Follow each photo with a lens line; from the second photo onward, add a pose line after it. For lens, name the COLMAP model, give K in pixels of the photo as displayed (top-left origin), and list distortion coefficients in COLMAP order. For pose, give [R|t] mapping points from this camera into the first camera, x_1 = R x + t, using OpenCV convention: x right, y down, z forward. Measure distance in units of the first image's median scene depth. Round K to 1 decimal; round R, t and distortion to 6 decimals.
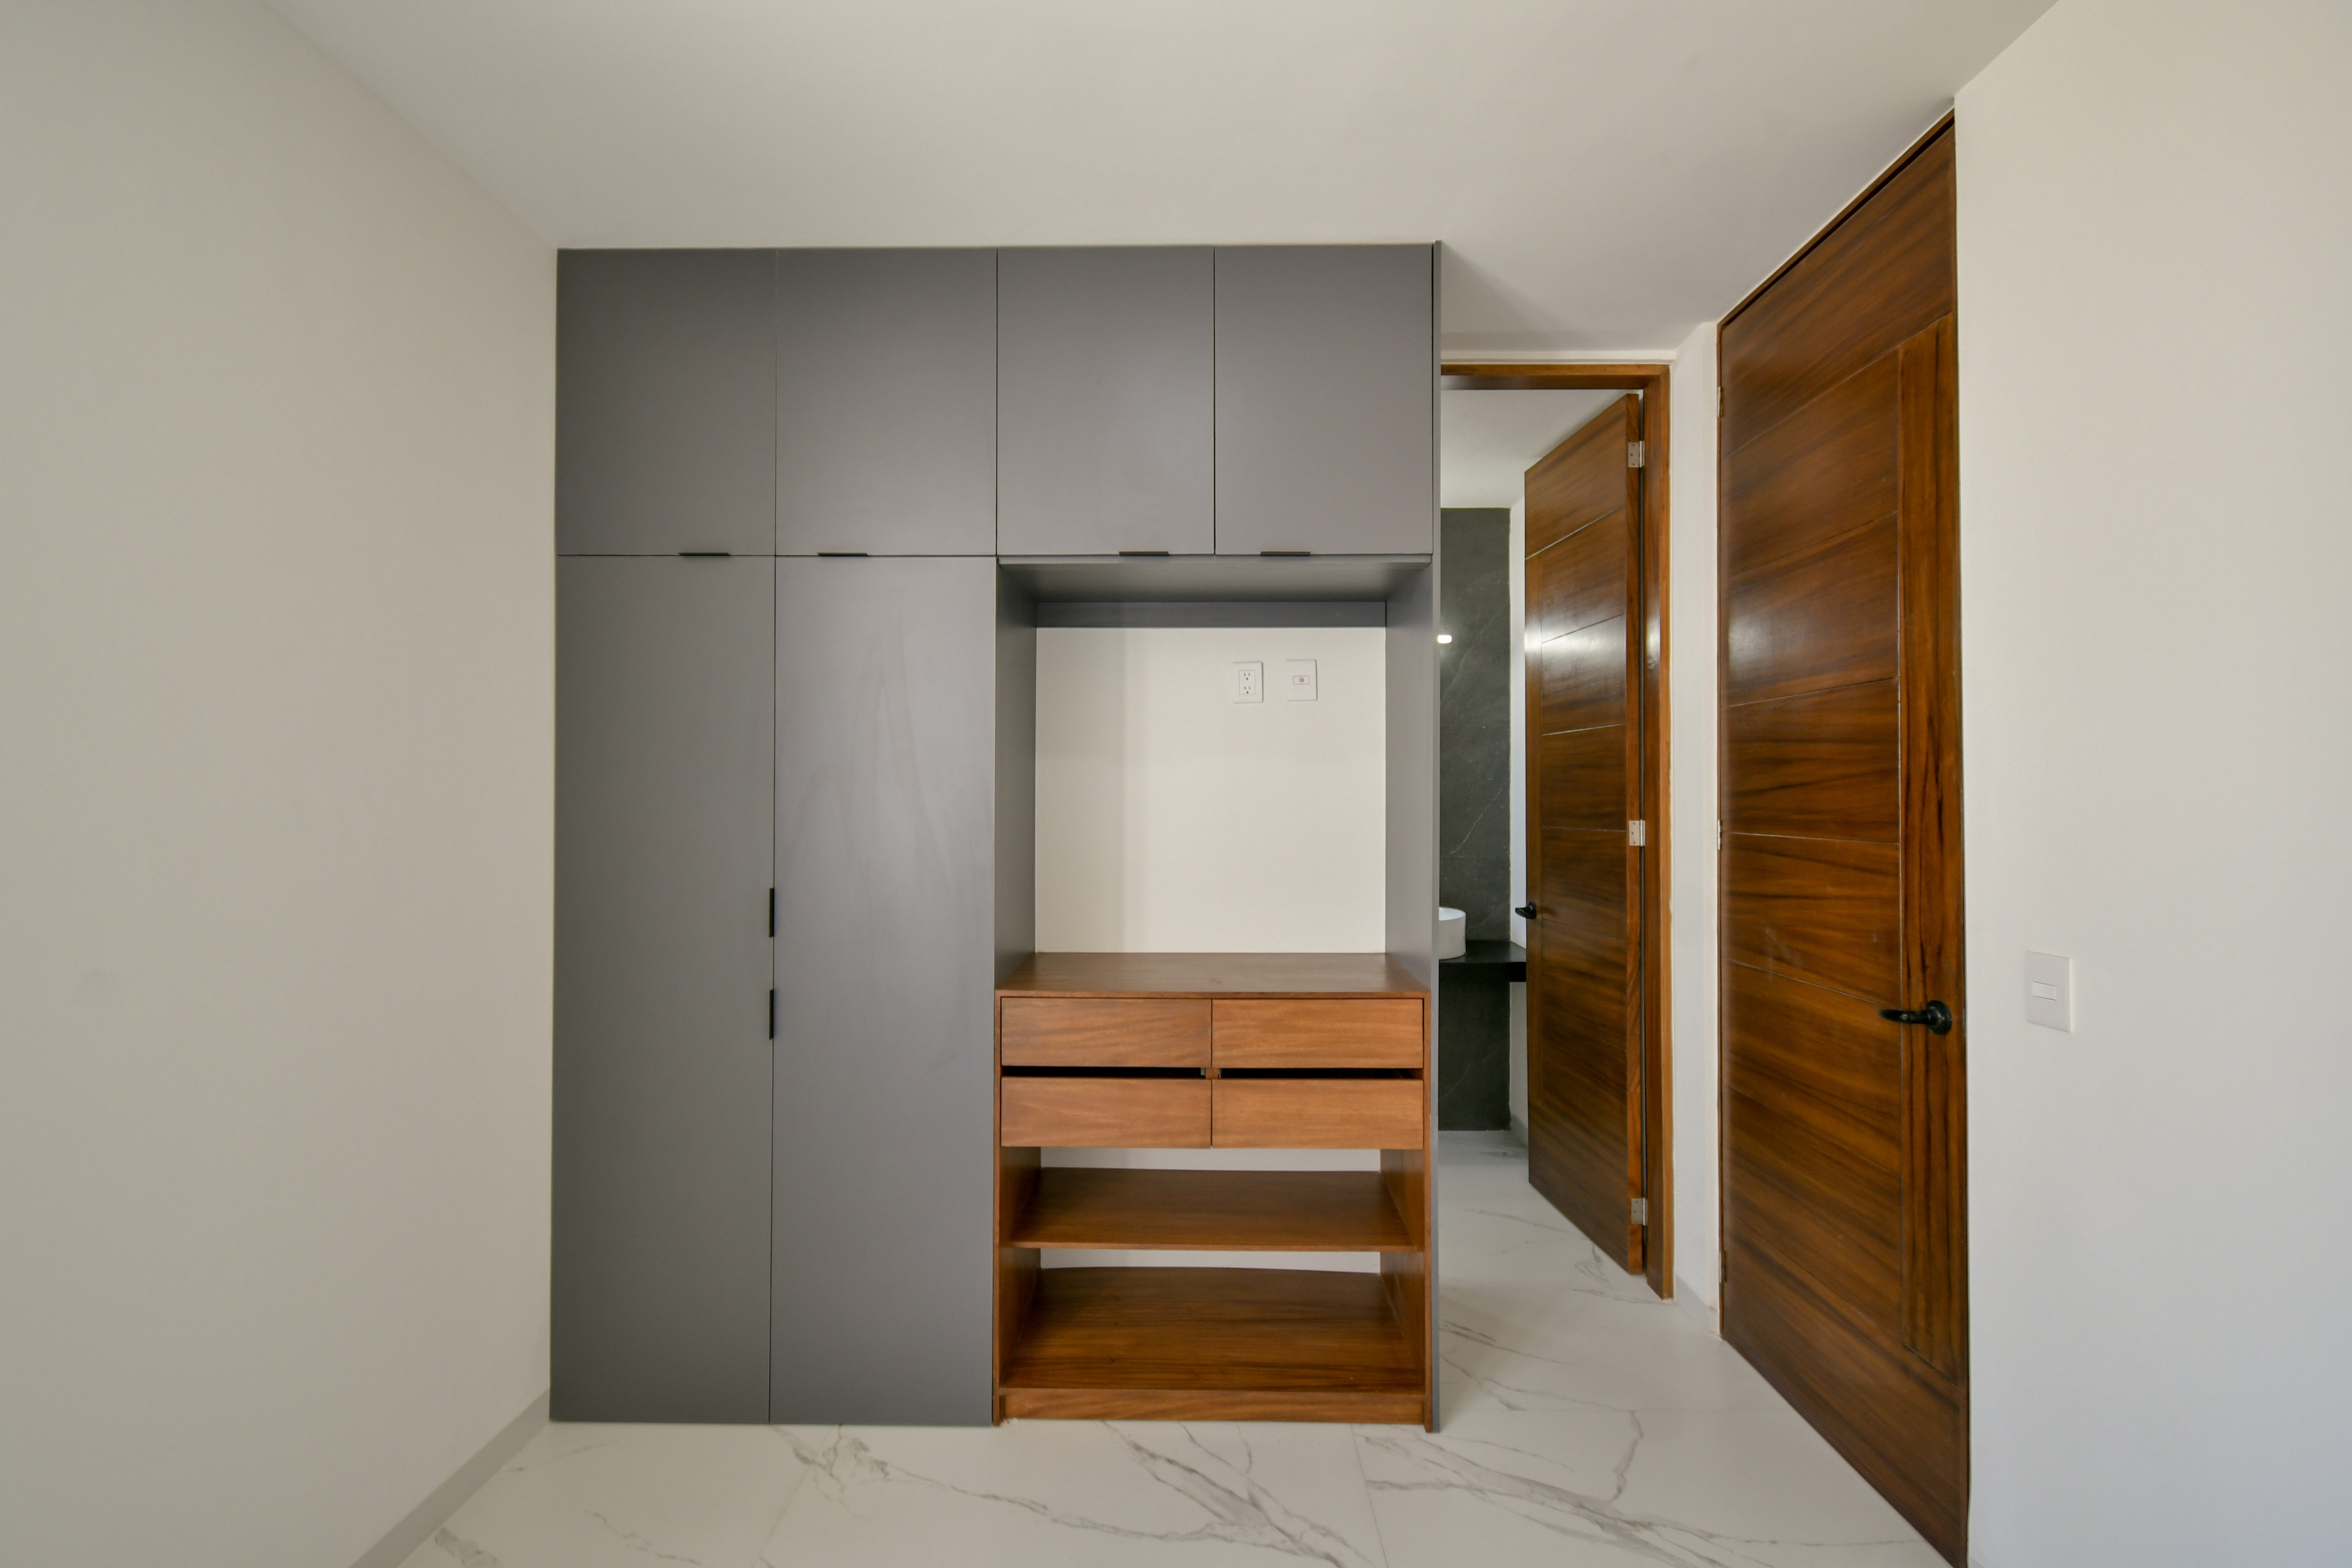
lens RADIAL K [[1036.2, 0, 1176.5], [0, 1036.2, 782.1], [0, 0, 1]] dist [0.008989, -0.005295]
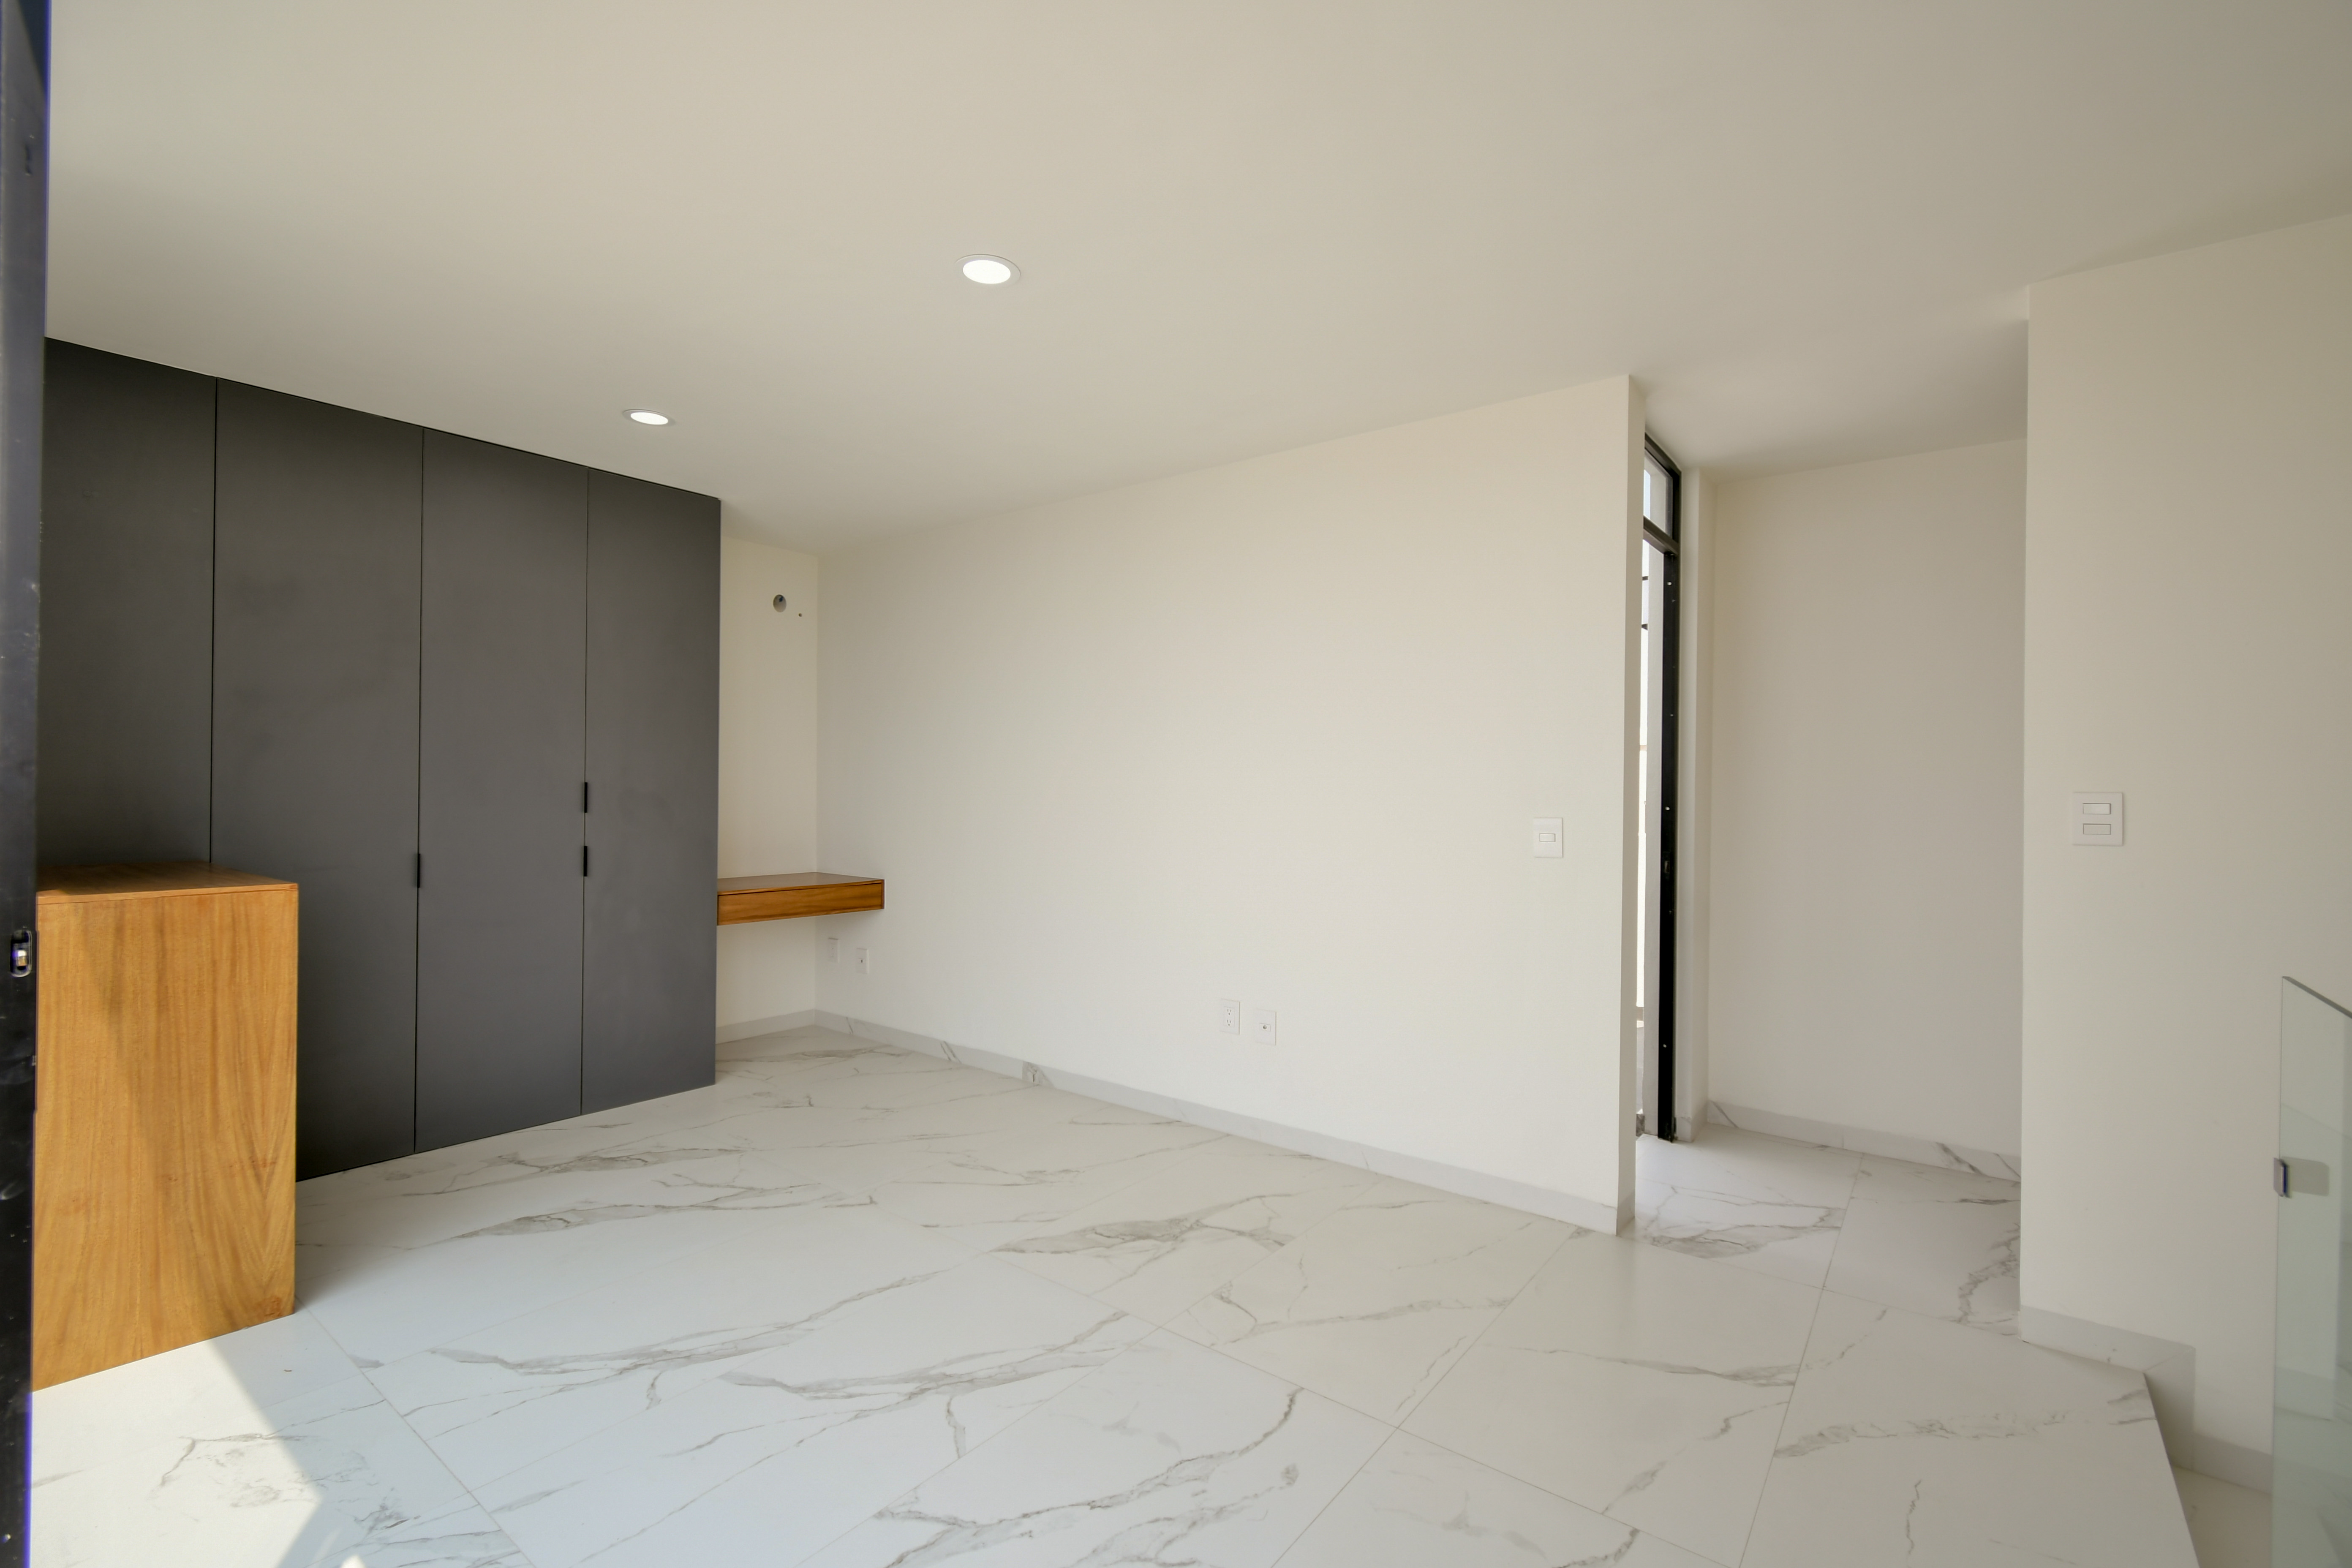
lens RADIAL K [[1036.2, 0, 1171.6], [0, 1036.2, 790.6], [0, 0, 1]] dist [0.008989, -0.005295]
pose [[-0.611098, -0.003305, -0.791548, 1.065967], [-0.007482, 0.999971, 0.001601, 0.106841], [0.791520, 0.006901, -0.611105, 1.752688]]
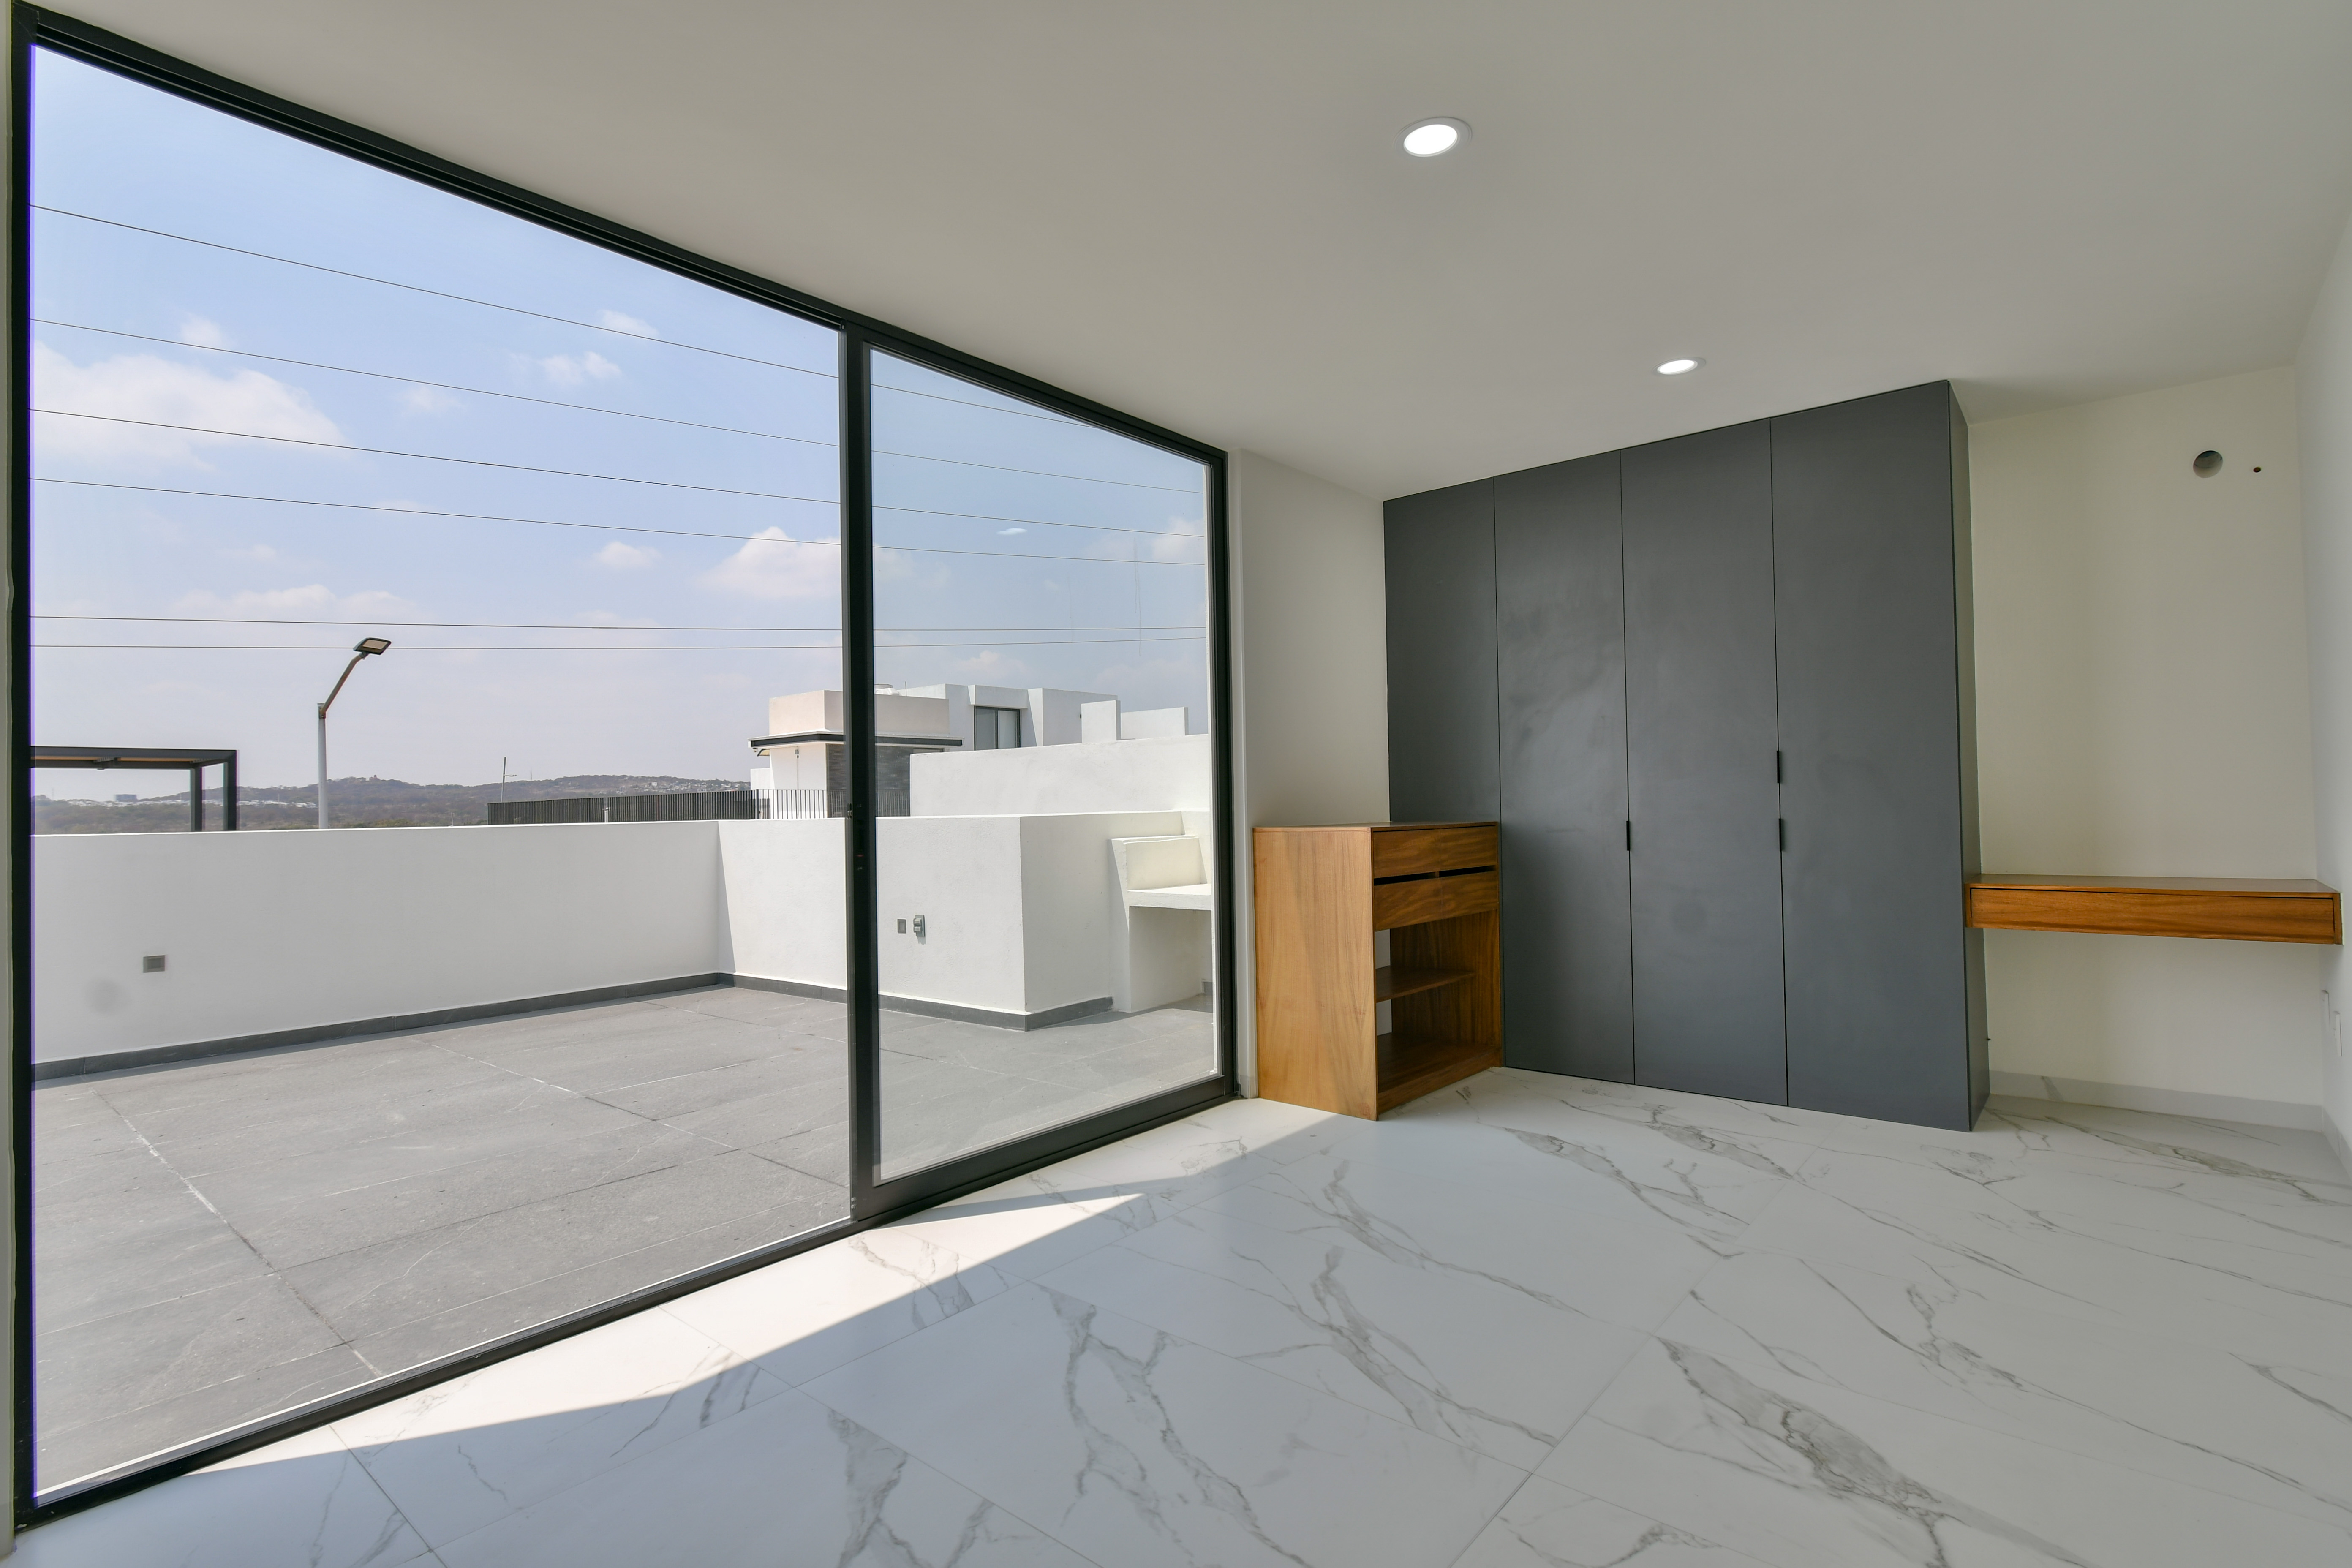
lens RADIAL K [[1113.8, 0, 1170.3], [0, 1113.8, 781.0], [0, 0, 1]] dist [0.010002, -0.004885]
pose [[-0.762152, 0.029693, 0.646716, -0.164554], [0.016046, 0.999507, -0.026981, 0.184684], [-0.647199, -0.010186, -0.762253, 1.885208]]
